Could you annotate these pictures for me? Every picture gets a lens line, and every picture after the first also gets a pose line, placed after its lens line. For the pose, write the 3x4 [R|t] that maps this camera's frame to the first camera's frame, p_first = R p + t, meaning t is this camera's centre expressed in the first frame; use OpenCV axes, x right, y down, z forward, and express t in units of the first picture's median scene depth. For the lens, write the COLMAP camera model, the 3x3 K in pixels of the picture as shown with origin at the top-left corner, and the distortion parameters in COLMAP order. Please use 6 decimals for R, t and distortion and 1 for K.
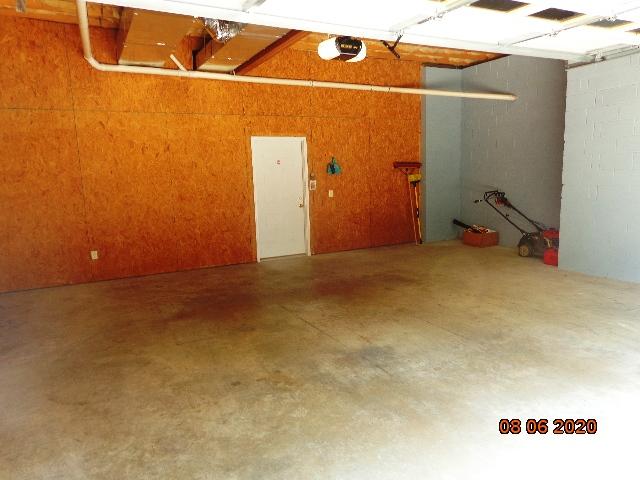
lens RADIAL K [[453.6, 0, 320.5], [0, 453.6, 239.8], [0, 0, 1]] dist [-0.004960, 0.017767]
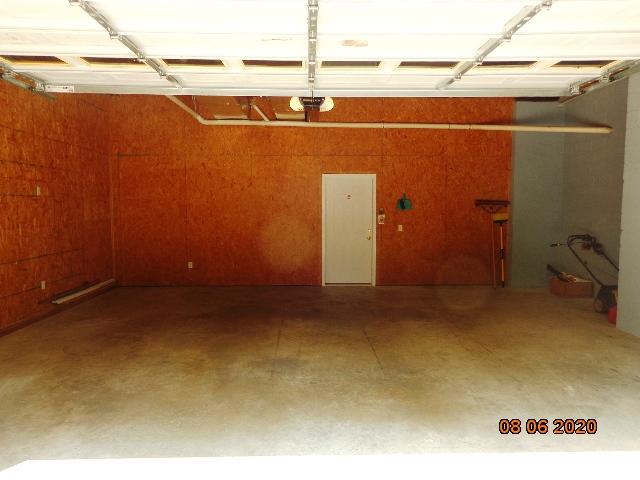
lens RADIAL K [[453.6, 0, 318.0], [0, 453.6, 239.7], [0, 0, 1]] dist [-0.004960, 0.017767]
pose [[0.901229, 0.062579, -0.428800, 0.372611], [-0.094994, 0.993980, -0.054592, -0.002007], [0.422802, 0.089933, 0.901748, -0.013559]]
